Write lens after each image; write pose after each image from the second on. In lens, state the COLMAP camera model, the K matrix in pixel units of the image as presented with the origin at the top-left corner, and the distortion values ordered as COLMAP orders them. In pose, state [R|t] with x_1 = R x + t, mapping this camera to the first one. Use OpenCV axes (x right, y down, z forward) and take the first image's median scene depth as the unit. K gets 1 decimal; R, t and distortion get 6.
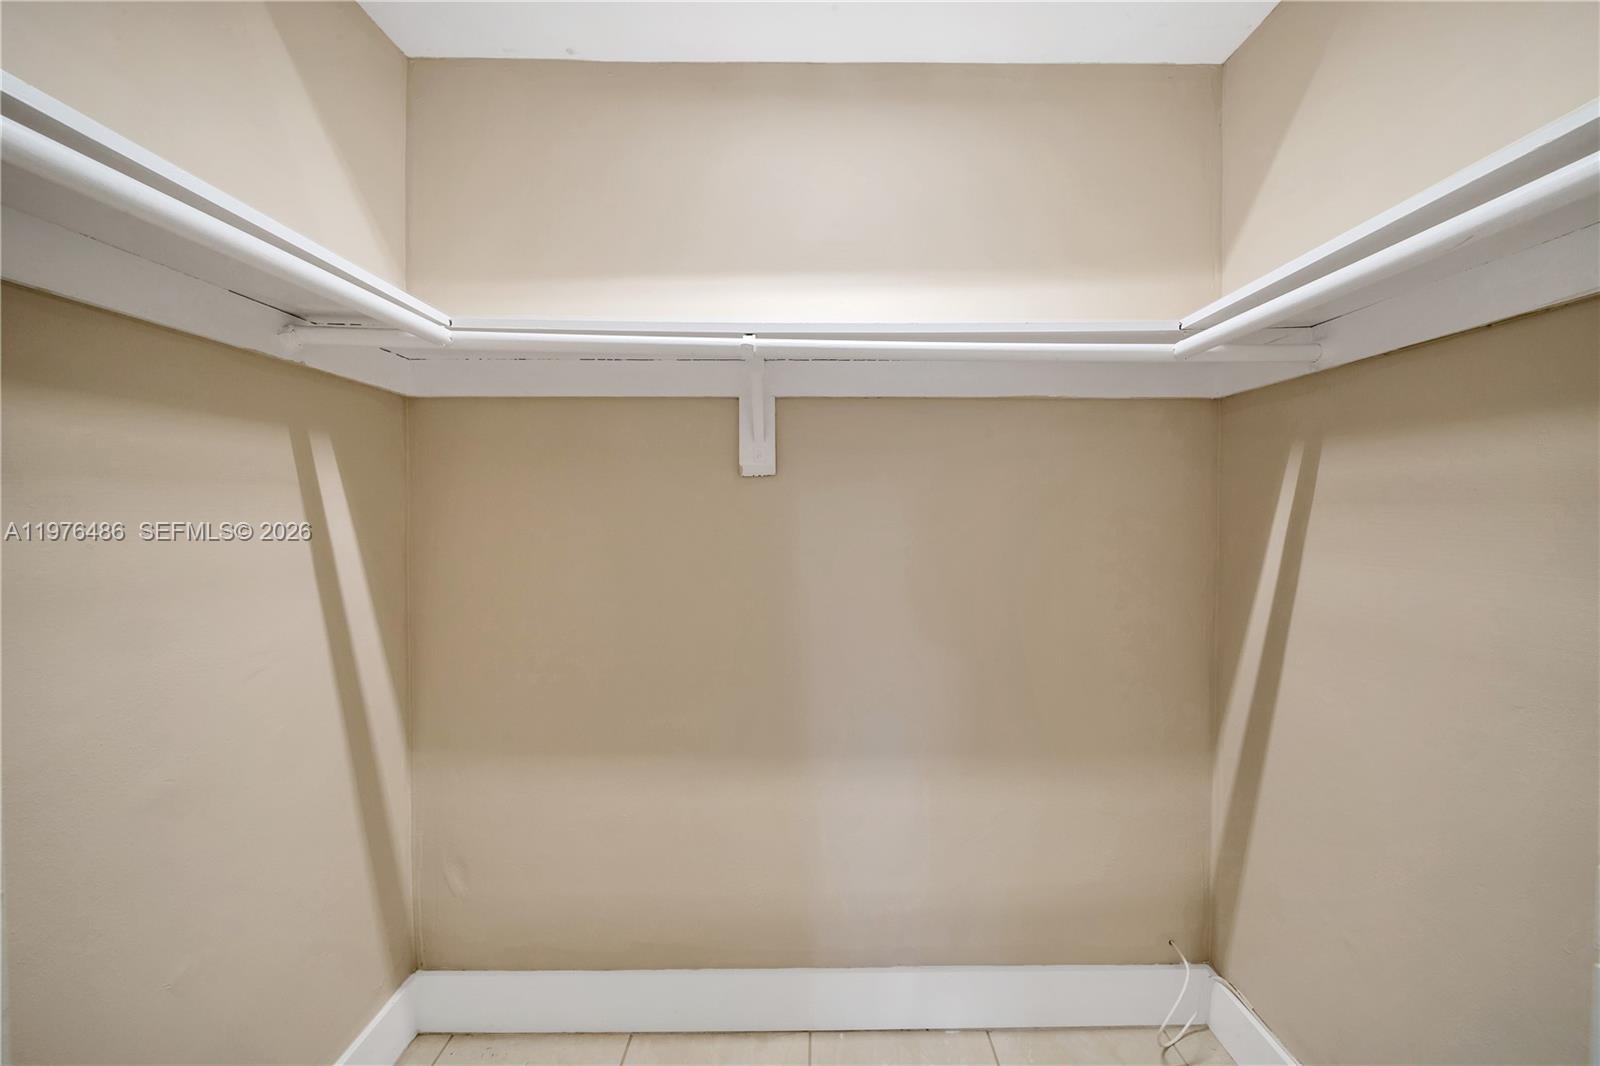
lens RADIAL K [[567.0, 0, 806.5], [0, 567.0, 524.5], [0, 0, 1]] dist [-0.001037, -0.001220]
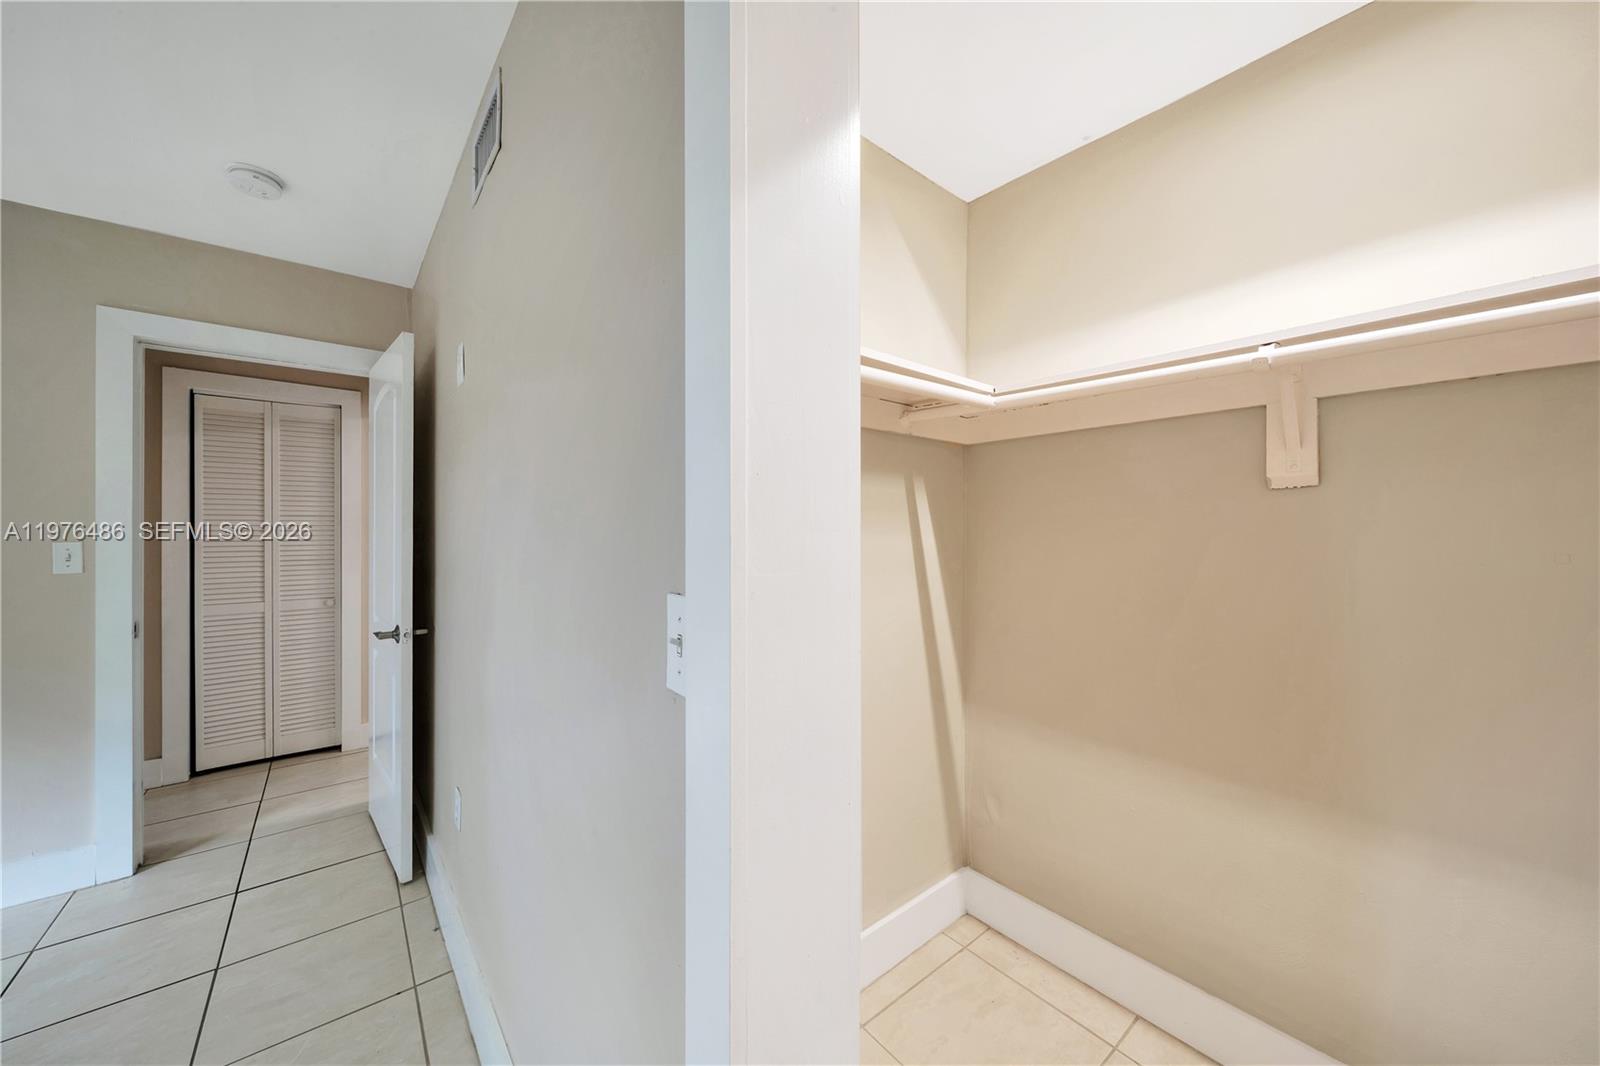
lens RADIAL K [[567.0, 0, 804.3], [0, 567.0, 530.5], [0, 0, 1]] dist [-0.001037, -0.001220]
pose [[0.630635, 0.001455, -0.776078, 0.127449], [-0.014733, 0.999840, -0.010098, 0.004715], [0.775940, 0.017802, 0.630555, -0.186658]]
